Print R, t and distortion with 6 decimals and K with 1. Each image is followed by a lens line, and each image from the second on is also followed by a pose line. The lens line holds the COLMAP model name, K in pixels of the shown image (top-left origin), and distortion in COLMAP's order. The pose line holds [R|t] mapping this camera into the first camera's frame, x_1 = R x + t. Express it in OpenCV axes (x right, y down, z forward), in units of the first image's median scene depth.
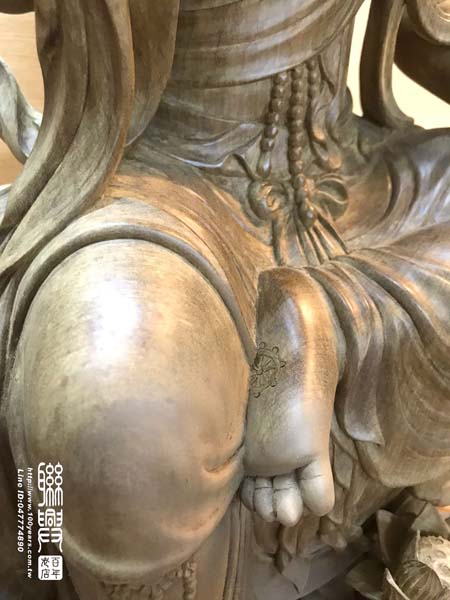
lens RADIAL K [[485.7, 0, 225.0], [0, 485.7, 300.0], [0, 0, 1]] dist [-0.002643, -0.003473]
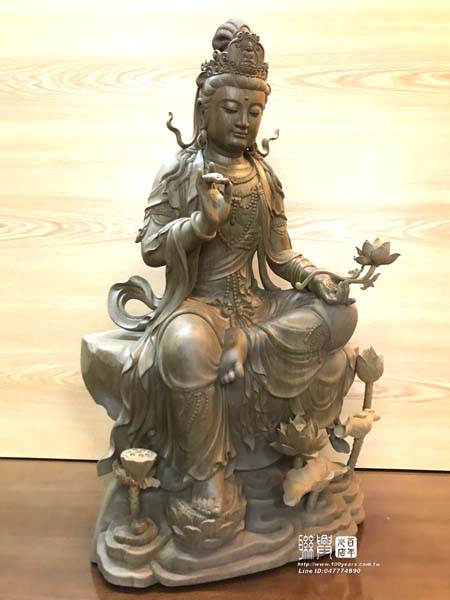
lens RADIAL K [[485.7, 0, 225.0], [0, 485.7, 300.0], [0, 0, 1]] dist [-0.002643, -0.003473]
pose [[0.996427, -0.078561, -0.030994, 0.185152], [0.058074, 0.903825, -0.423944, 1.141226], [0.061319, 0.420630, 0.905158, -2.043130]]
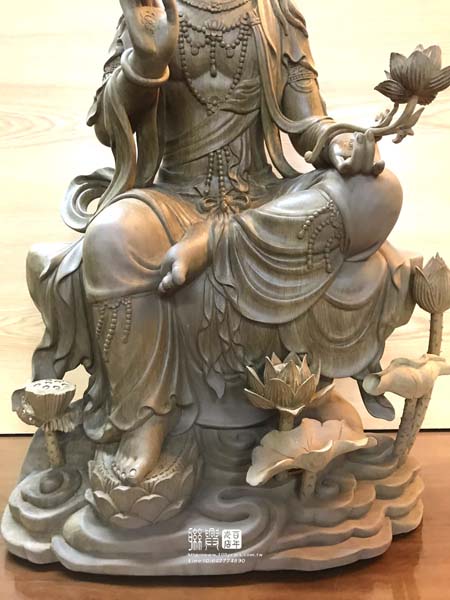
lens RADIAL K [[494.0, 0, 225.0], [0, 494.0, 300.0], [0, 0, 1]] dist [0.003296, -0.011137]
pose [[0.923198, -0.065411, -0.378718, 1.052975], [-0.086906, 0.924356, -0.371501, 1.103725], [0.374371, 0.375882, 0.847679, -0.780921]]
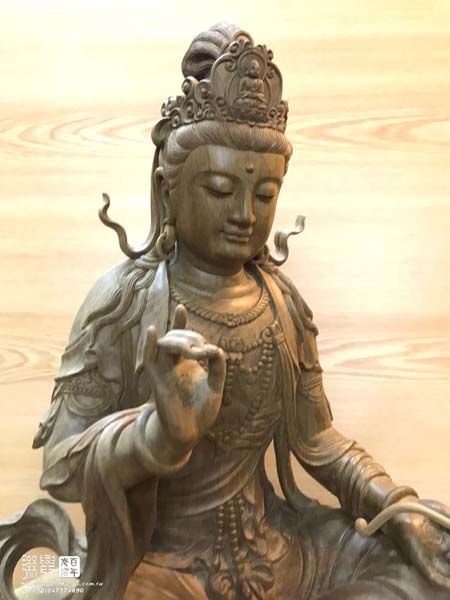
lens RADIAL K [[494.0, 0, 225.0], [0, 494.0, 300.0], [0, 0, 1]] dist [0.003296, -0.011137]
pose [[0.995106, -0.098562, -0.007113, 0.217656], [0.081015, 0.854927, -0.512383, -0.183839], [0.056582, 0.509299, 0.858728, -0.901649]]
